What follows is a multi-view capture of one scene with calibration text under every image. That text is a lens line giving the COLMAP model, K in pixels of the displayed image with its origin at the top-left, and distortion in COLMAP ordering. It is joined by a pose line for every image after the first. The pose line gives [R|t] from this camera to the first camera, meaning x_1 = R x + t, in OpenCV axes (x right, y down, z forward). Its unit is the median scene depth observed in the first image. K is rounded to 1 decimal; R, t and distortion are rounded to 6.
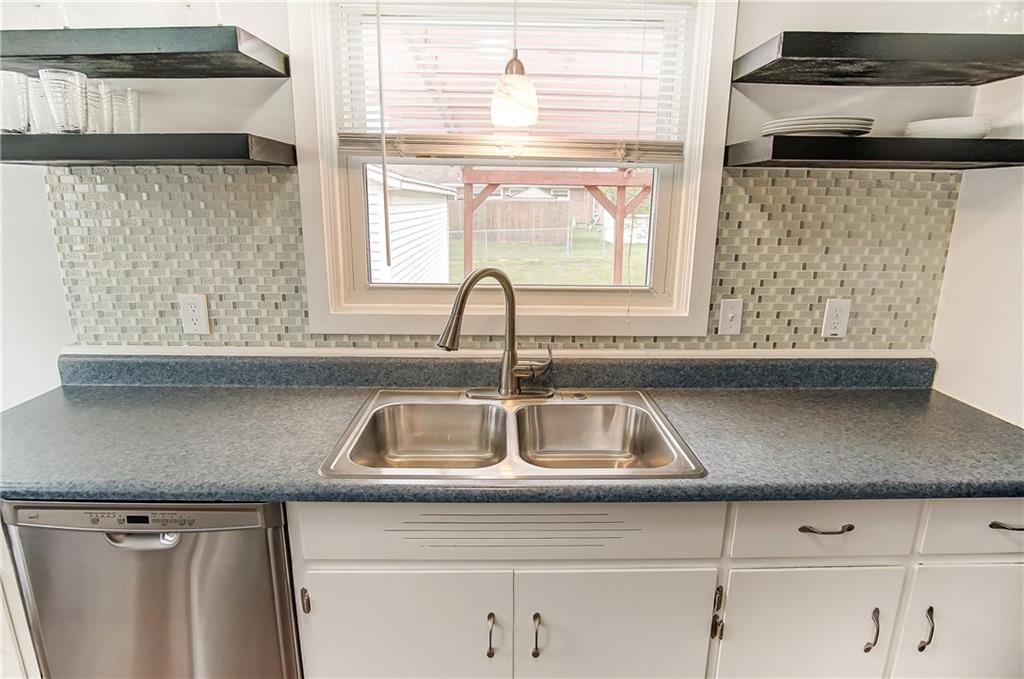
lens RADIAL K [[549.3, 0, 516.3], [0, 549.3, 337.7], [0, 0, 1]] dist [-0.028308, -0.000531]
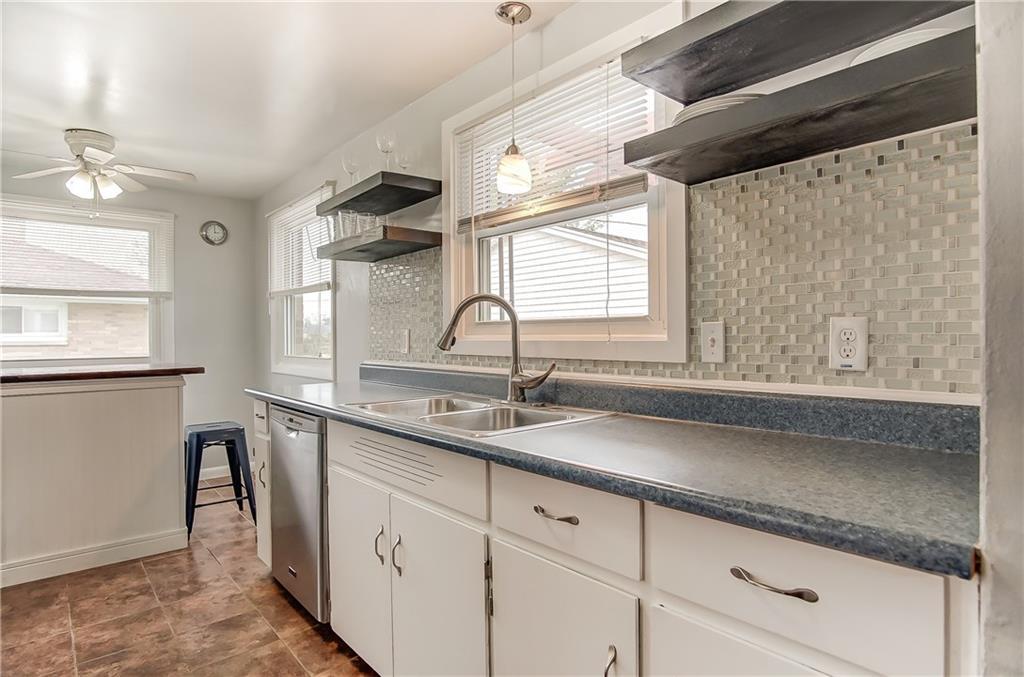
lens RADIAL K [[550.9, 0, 516.5], [0, 550.9, 340.6], [0, 0, 1]] dist [-0.028752, 0.005429]
pose [[0.647030, -0.010842, -0.762388, 0.883996], [-0.169104, 0.972956, -0.157353, 0.157084], [0.743476, 0.230735, 0.627698, 0.205822]]
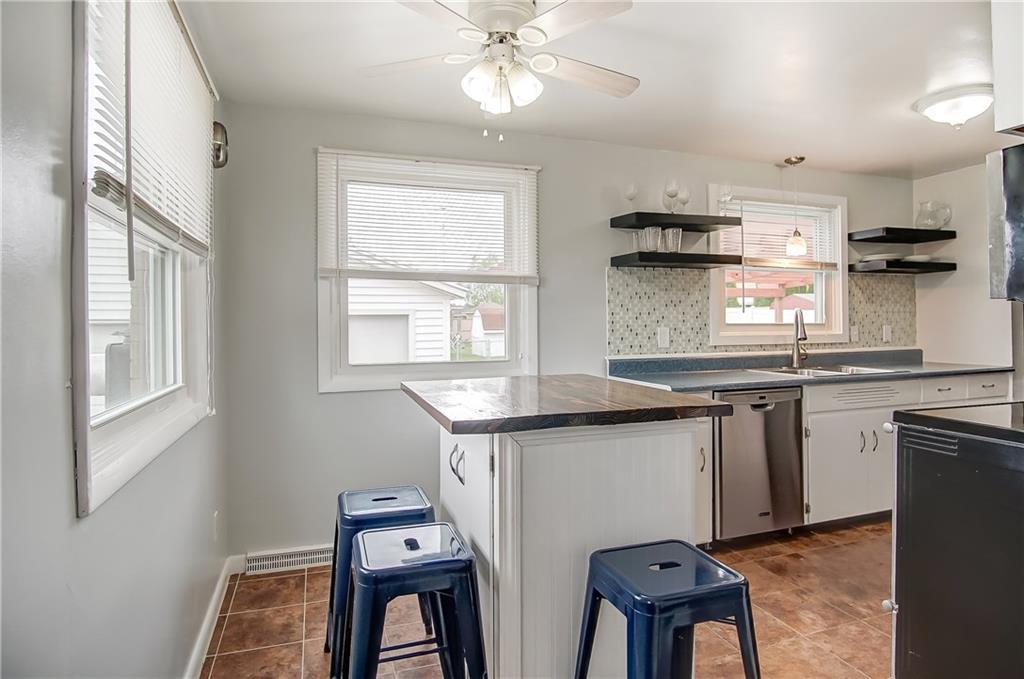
lens RADIAL K [[549.3, 0, 507.8], [0, 549.3, 320.5], [0, 0, 1]] dist [-0.028308, -0.000531]
pose [[0.952868, -0.016473, 0.302937, -1.763809], [0.091198, 0.967896, -0.234225, 0.322343], [-0.289353, 0.250812, 0.923779, -0.749326]]
